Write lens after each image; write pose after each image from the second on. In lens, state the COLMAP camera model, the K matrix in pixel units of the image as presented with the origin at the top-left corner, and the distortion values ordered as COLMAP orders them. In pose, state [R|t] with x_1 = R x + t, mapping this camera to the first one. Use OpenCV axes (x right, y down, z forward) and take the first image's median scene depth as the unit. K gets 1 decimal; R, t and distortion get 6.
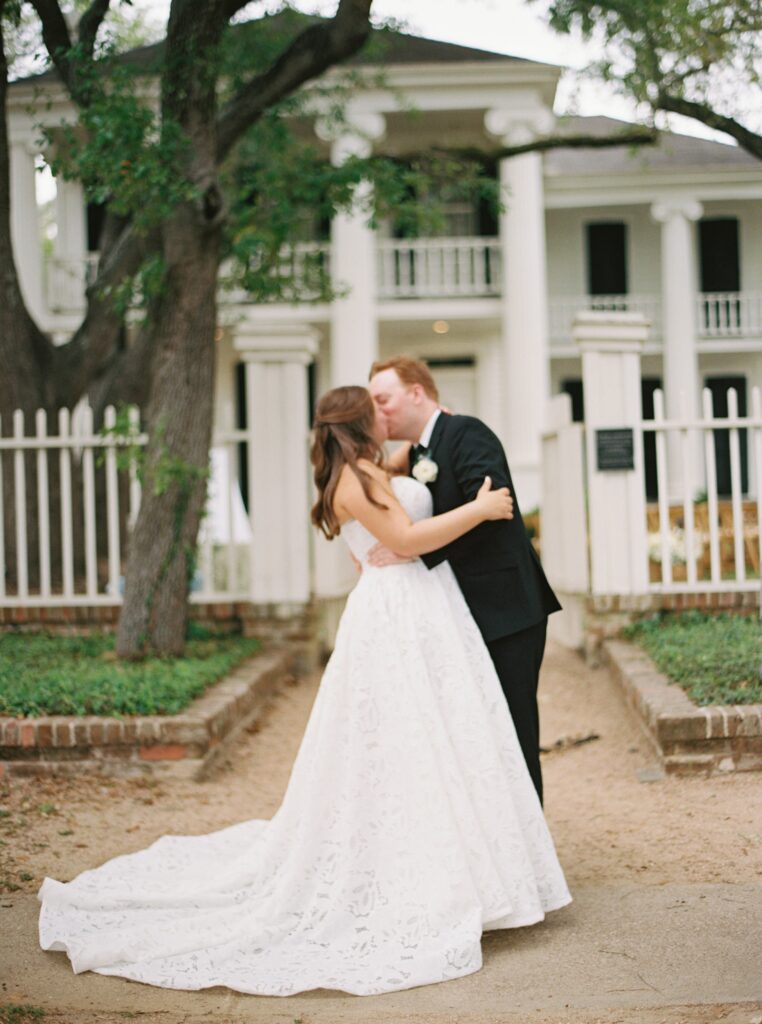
lens RADIAL K [[1580.2, 0, 381.0], [0, 1580.2, 512.0], [0, 0, 1]] dist [-0.136074, 0.004032]
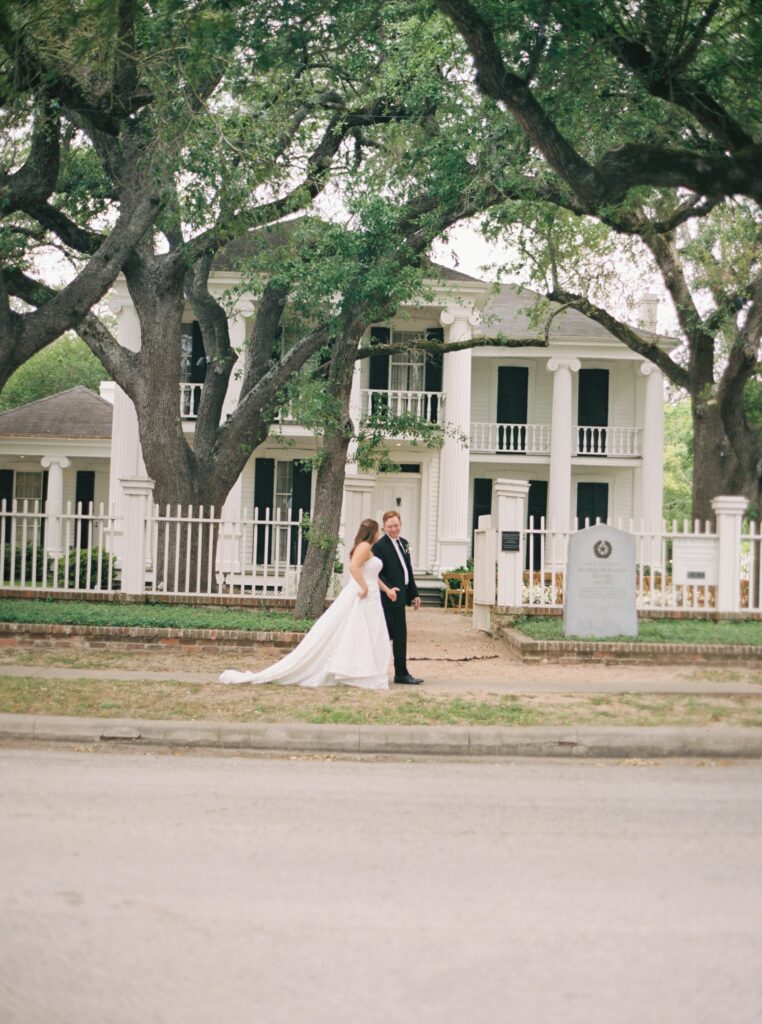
lens RADIAL K [[1499.1, 0, 381.0], [0, 1499.1, 512.0], [0, 0, 1]] dist [-0.128782, -0.035694]
pose [[0.996334, 0.060258, 0.060721, -0.161562], [-0.057763, 0.997445, -0.042043, 0.018037], [-0.063099, 0.038381, 0.997269, -1.077071]]
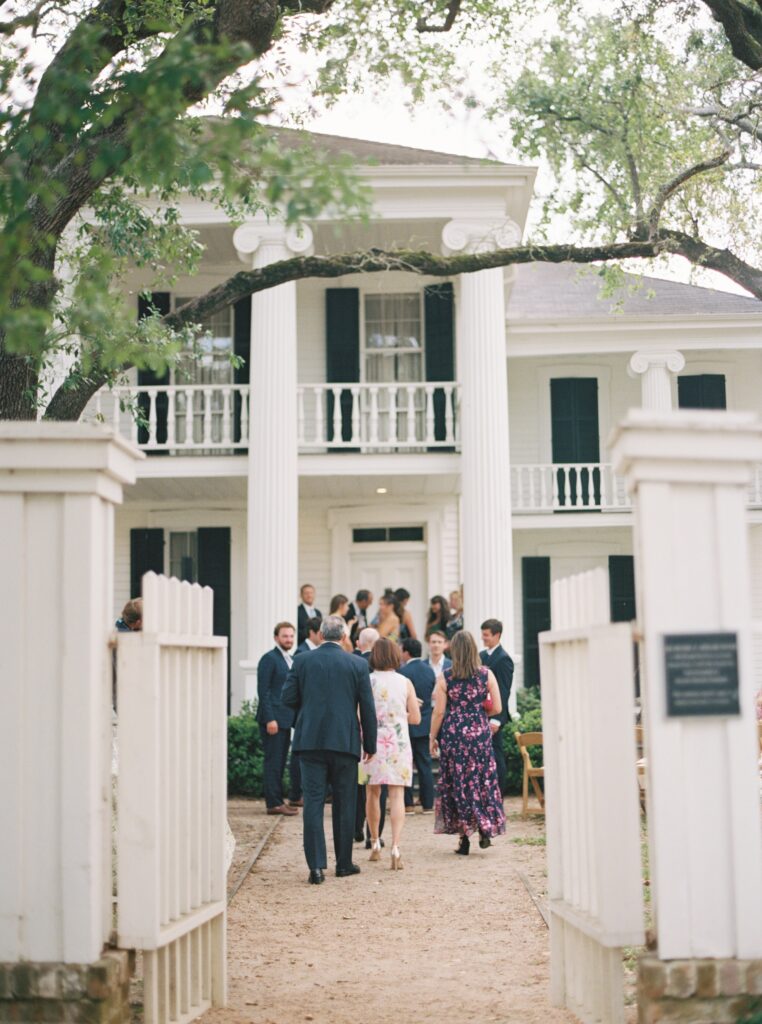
lens RADIAL K [[1580.2, 0, 381.0], [0, 1580.2, 512.0], [0, 0, 1]] dist [-0.136074, 0.004032]
pose [[0.999308, 0.016351, 0.033416, 0.026297], [-0.012452, 0.993435, -0.113717, -0.032655], [-0.035056, 0.113222, 0.992951, 0.487006]]
